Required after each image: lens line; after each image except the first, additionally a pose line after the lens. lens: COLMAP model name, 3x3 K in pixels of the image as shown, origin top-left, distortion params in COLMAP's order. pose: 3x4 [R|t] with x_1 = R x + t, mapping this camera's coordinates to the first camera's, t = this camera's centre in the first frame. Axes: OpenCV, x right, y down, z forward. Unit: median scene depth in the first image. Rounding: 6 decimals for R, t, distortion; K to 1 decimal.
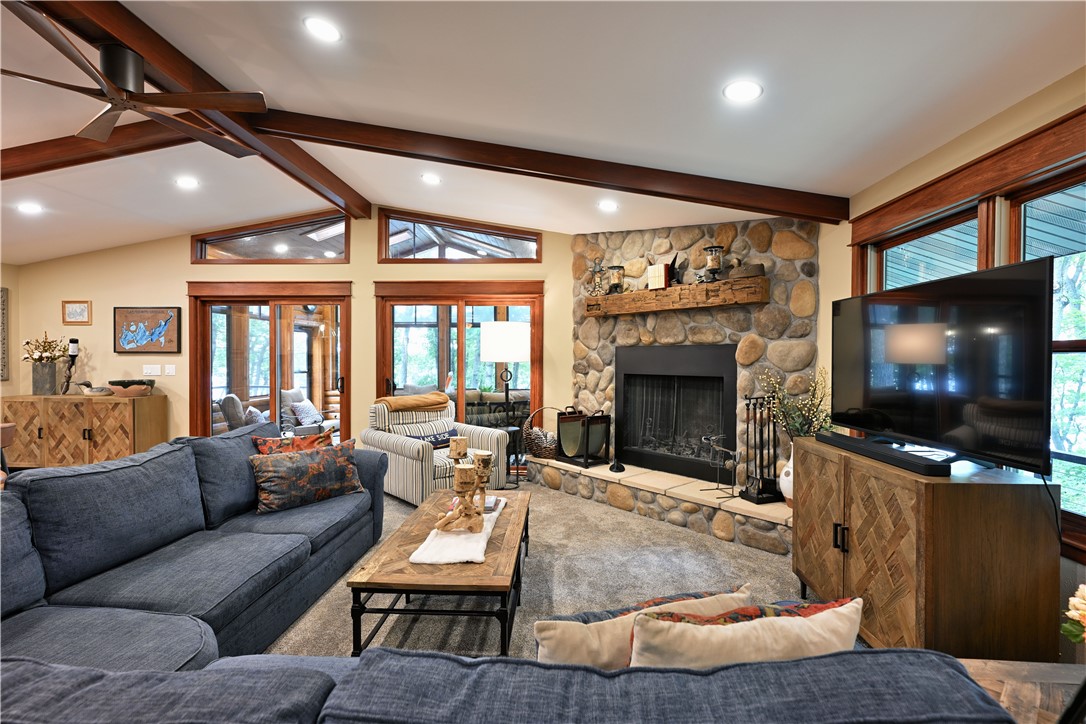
lens RADIAL K [[481.0, 0, 538.9], [0, 481.0, 362.4], [0, 0, 1]] dist [0.010759, -0.000102]
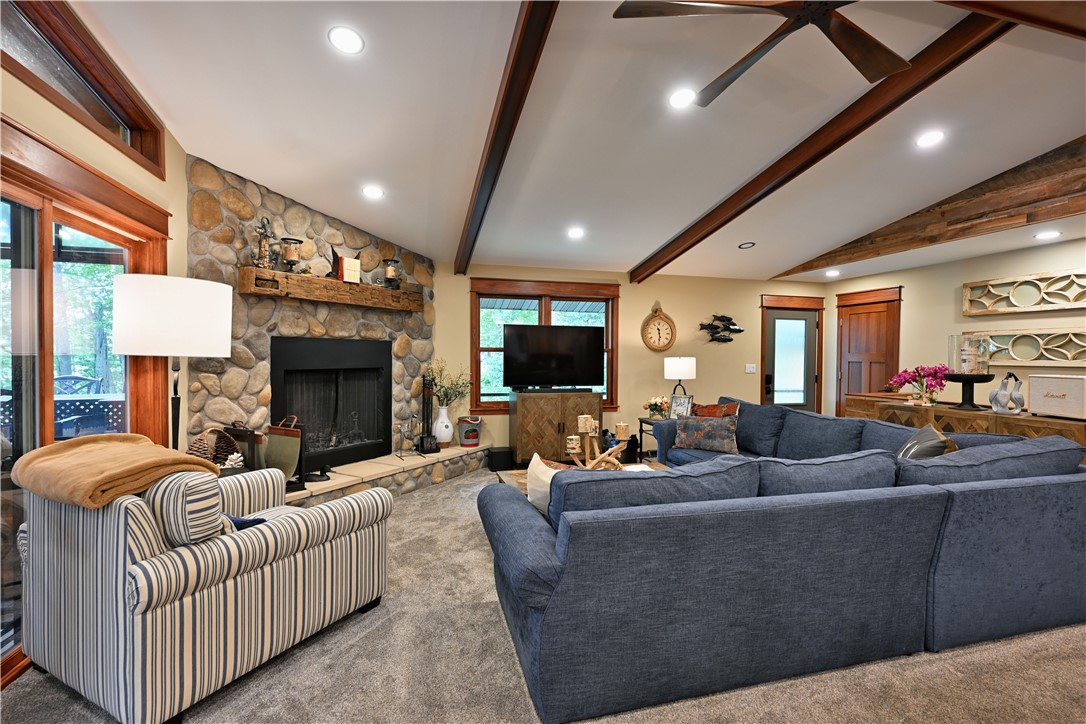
lens RADIAL K [[481.0, 0, 538.9], [0, 481.0, 362.4], [0, 0, 1]] dist [0.010759, -0.000102]
pose [[-0.321439, -0.019372, 0.946732, -0.802956], [0.001916, 0.999775, 0.021108, -0.006538], [-0.946928, 0.008599, -0.321330, 0.916892]]
